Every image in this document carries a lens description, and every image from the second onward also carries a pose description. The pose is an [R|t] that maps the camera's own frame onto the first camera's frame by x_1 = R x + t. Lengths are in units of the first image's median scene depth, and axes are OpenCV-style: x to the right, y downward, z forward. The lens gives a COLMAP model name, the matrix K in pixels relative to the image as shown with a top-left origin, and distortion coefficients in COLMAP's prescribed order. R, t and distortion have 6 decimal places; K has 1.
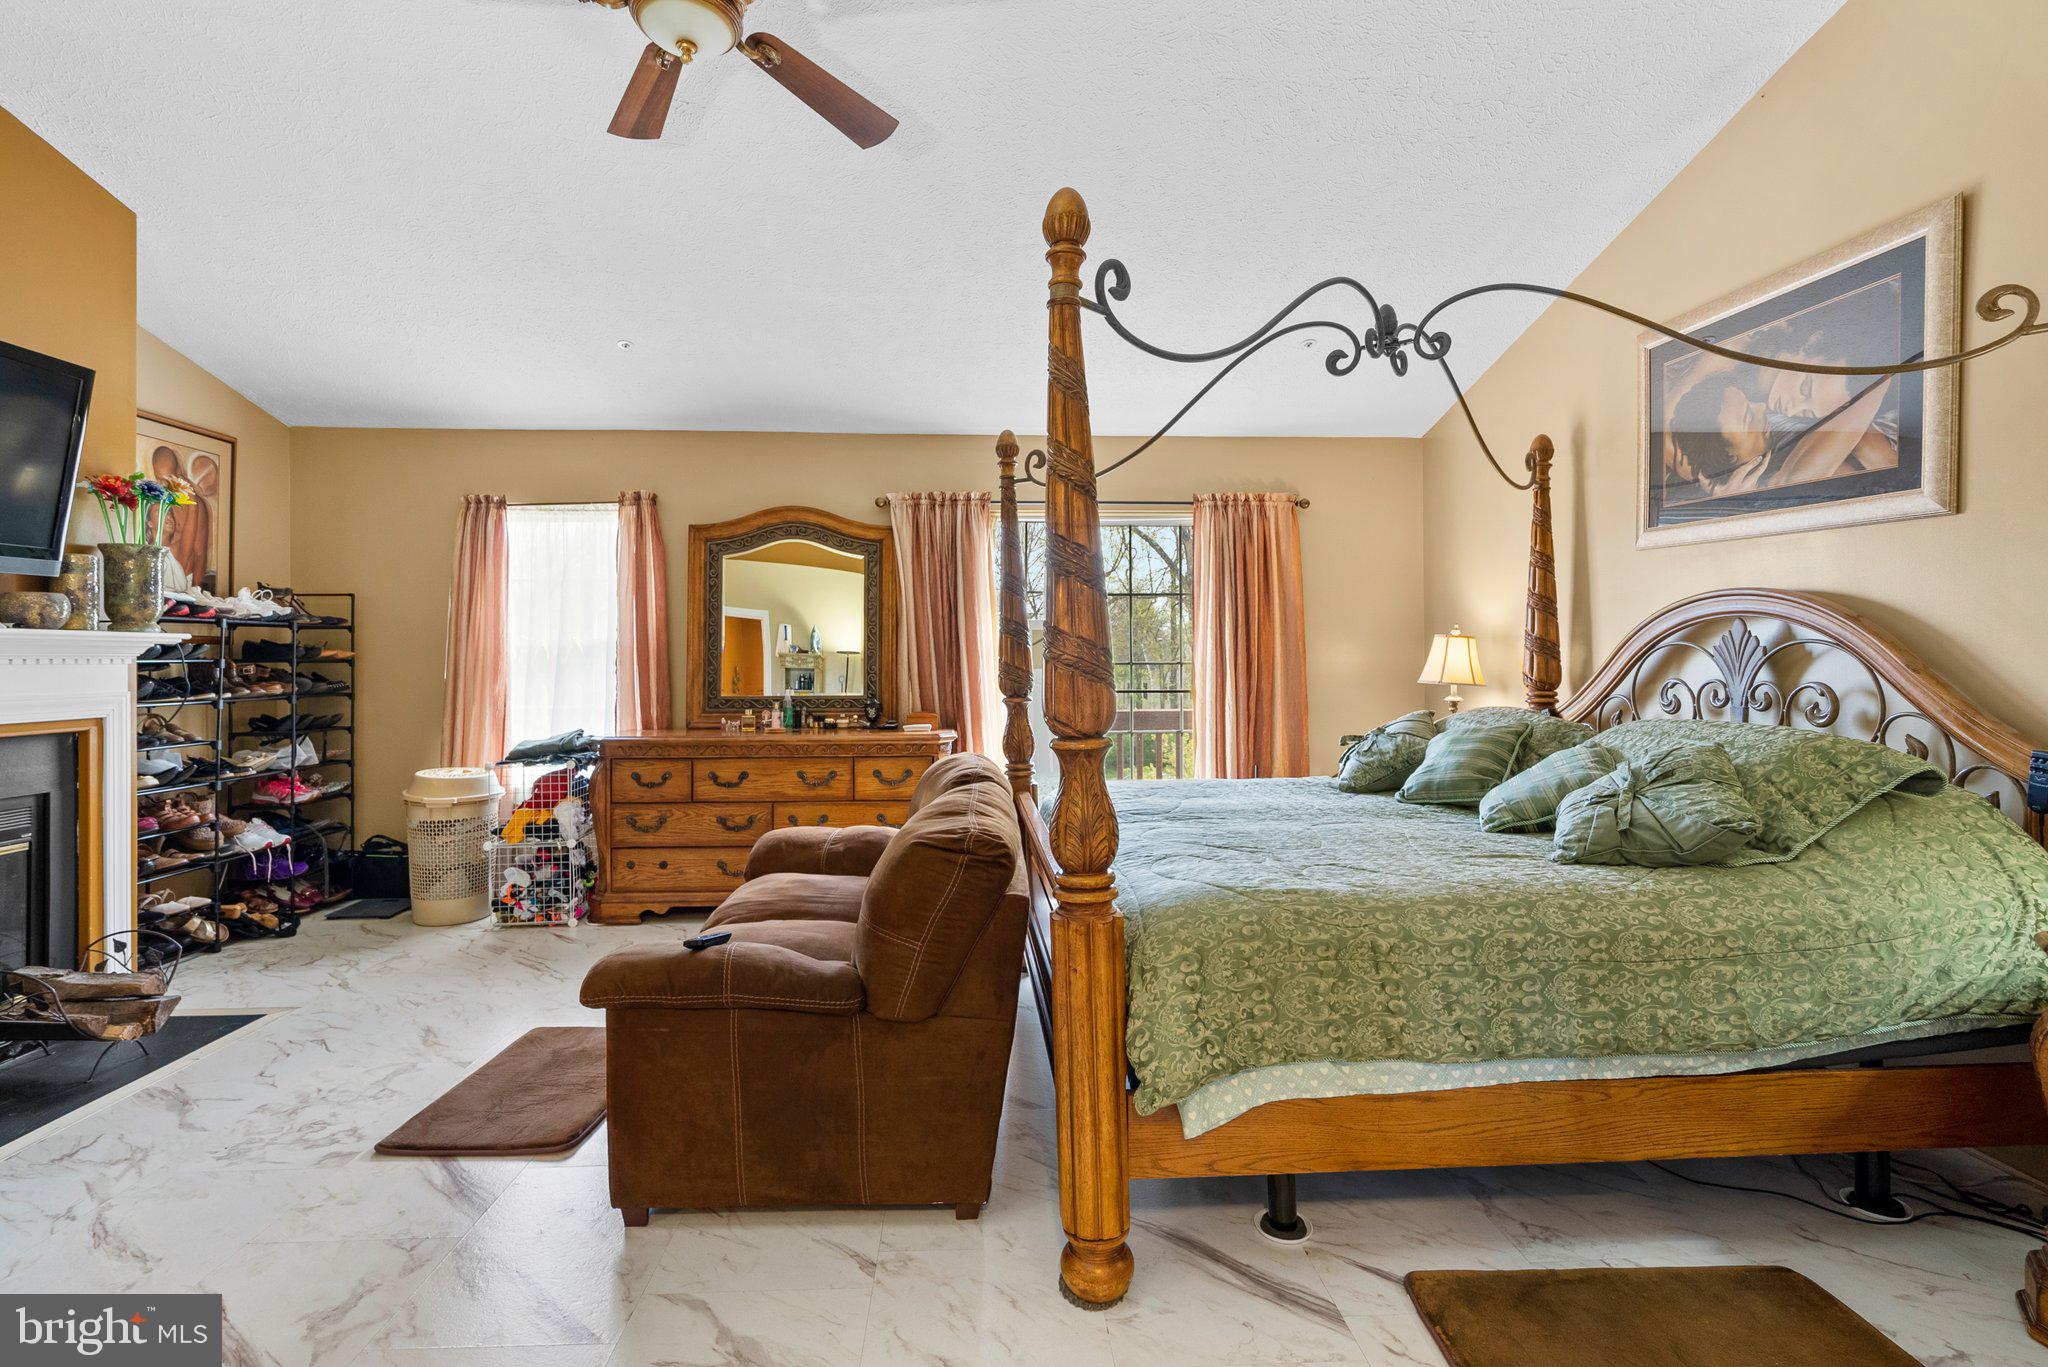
lens RADIAL K [[941.9, 0, 1016.2], [0, 941.9, 660.0], [0, 0, 1]] dist [-0.003917, 0.002477]
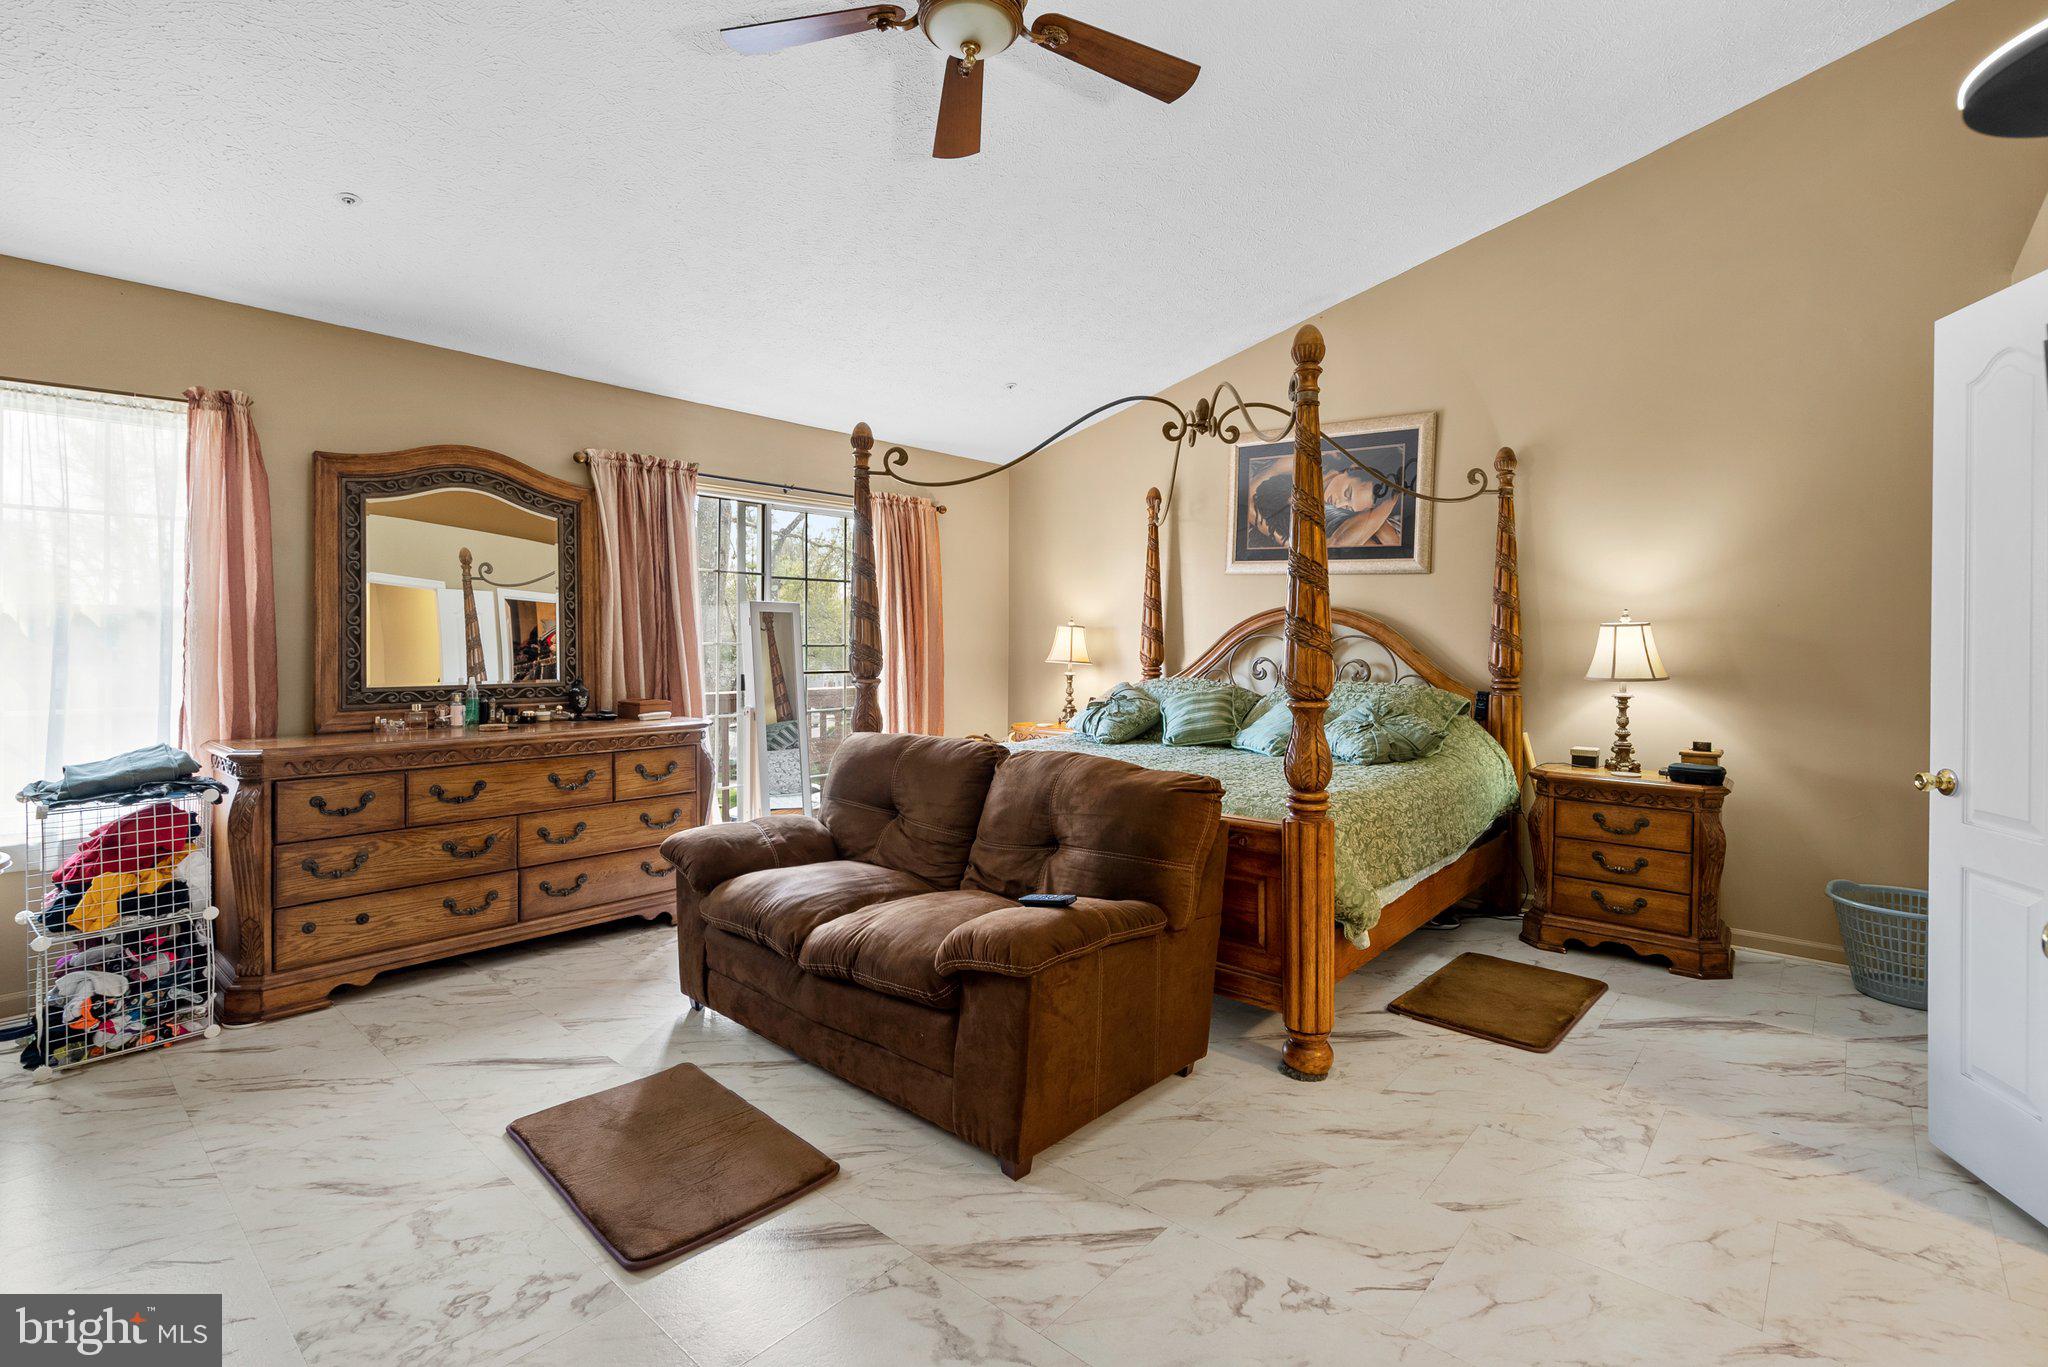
lens RADIAL K [[941.9, 0, 1018.6], [0, 941.9, 655.9], [0, 0, 1]] dist [-0.003917, 0.002477]
pose [[0.699989, -0.005104, 0.714135, -0.547232], [-0.008281, 0.999849, 0.015263, -0.002922], [-0.714105, -0.016598, 0.699842, 0.124444]]
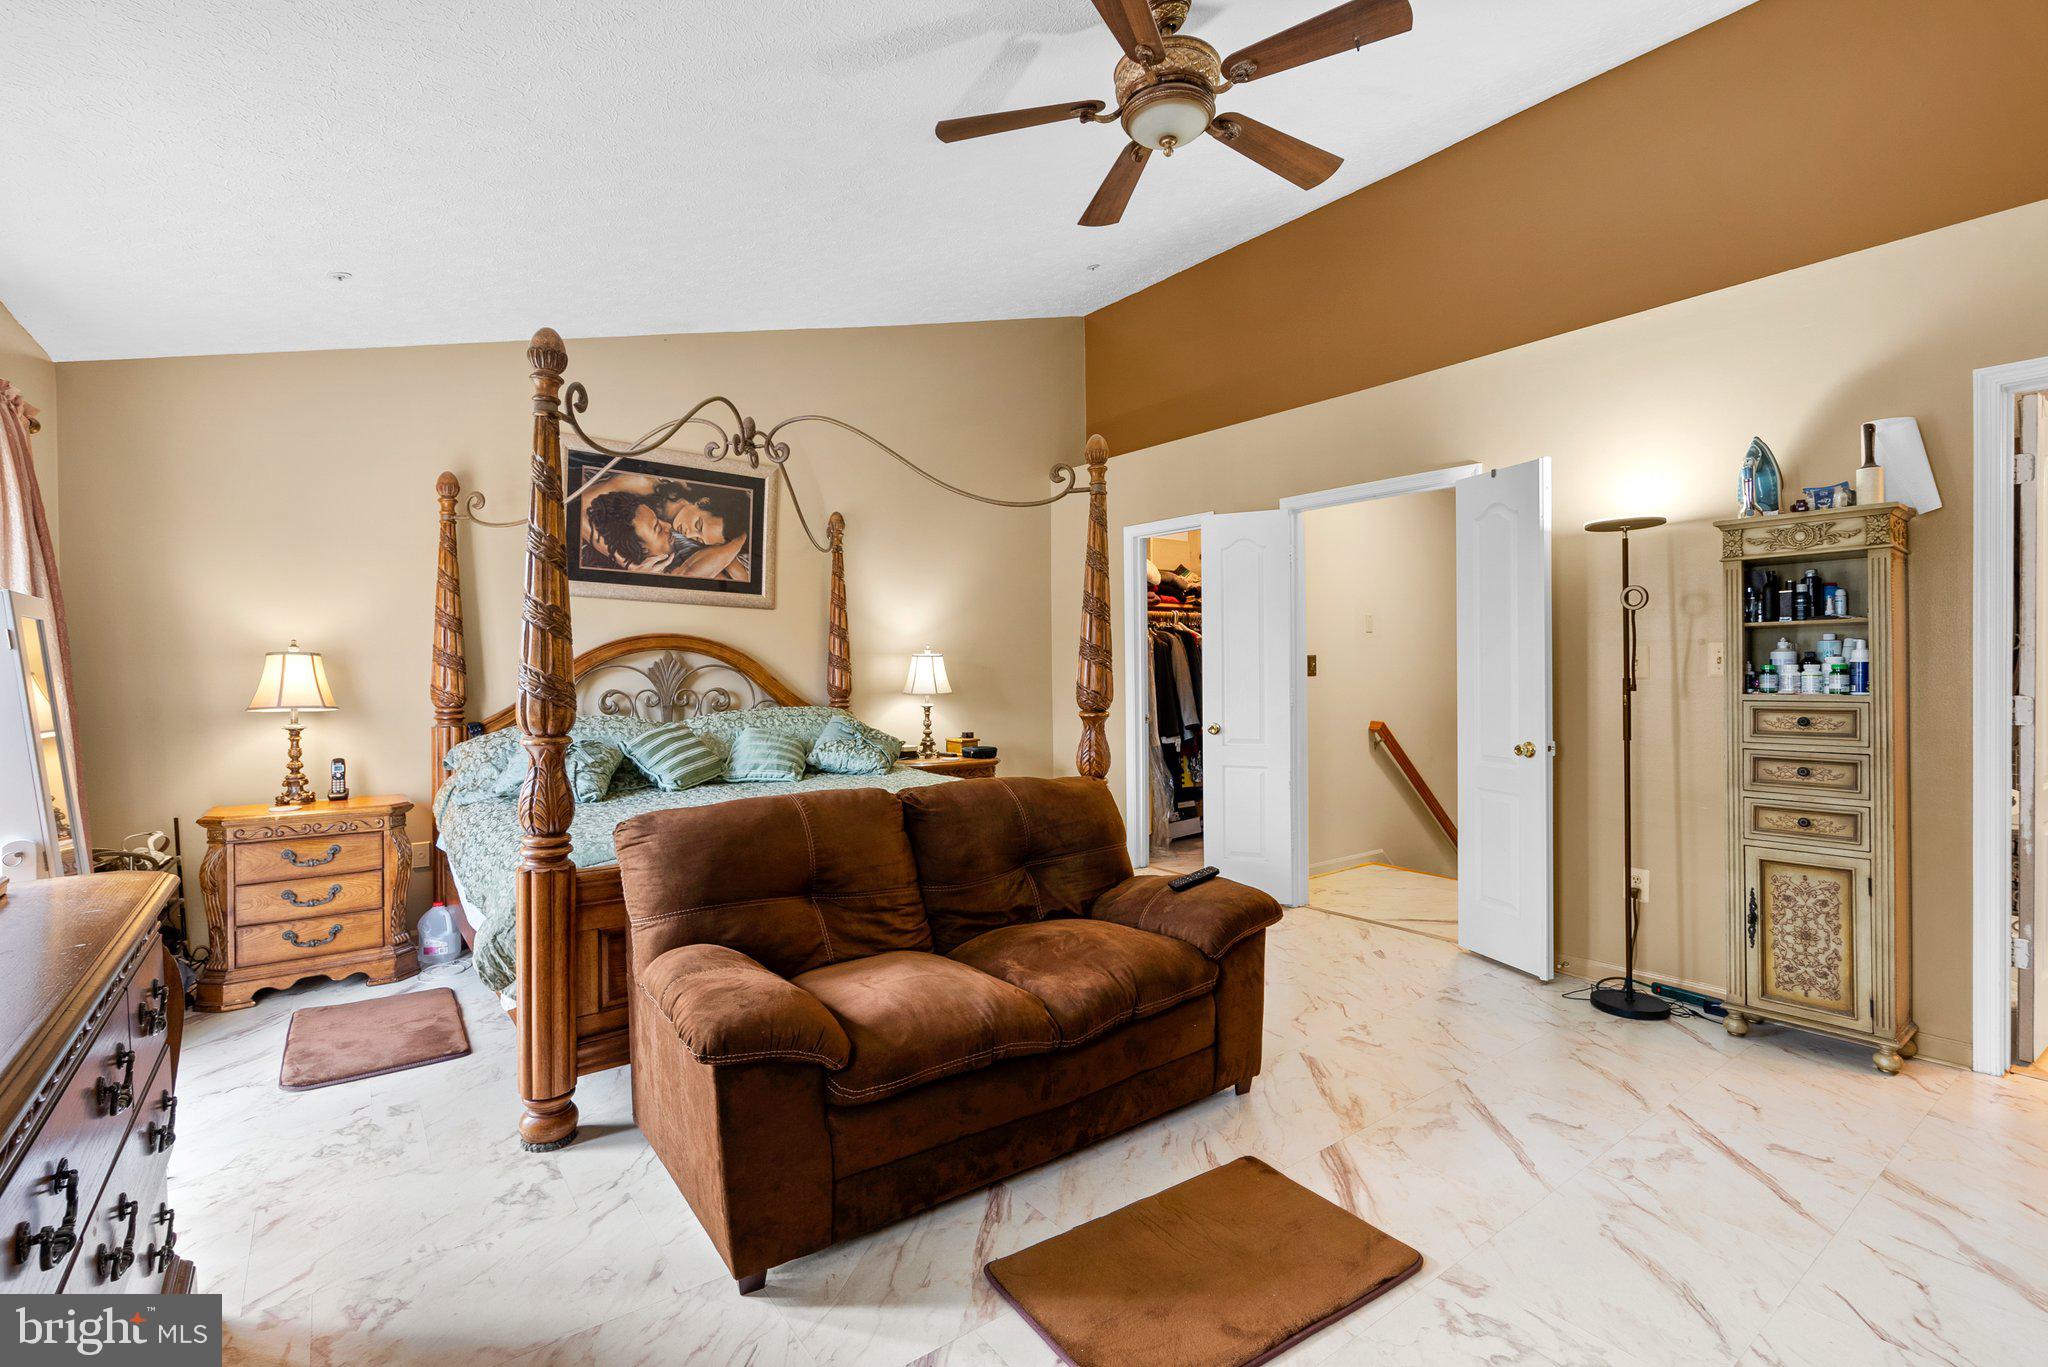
lens RADIAL K [[941.9, 0, 1009.4], [0, 941.9, 669.0], [0, 0, 1]] dist [-0.003917, 0.002477]
pose [[-0.552394, 0.005861, 0.833563, -0.635511], [0.008404, 0.999964, -0.001462, -0.003170], [-0.833541, 0.006198, -0.552423, 0.952897]]
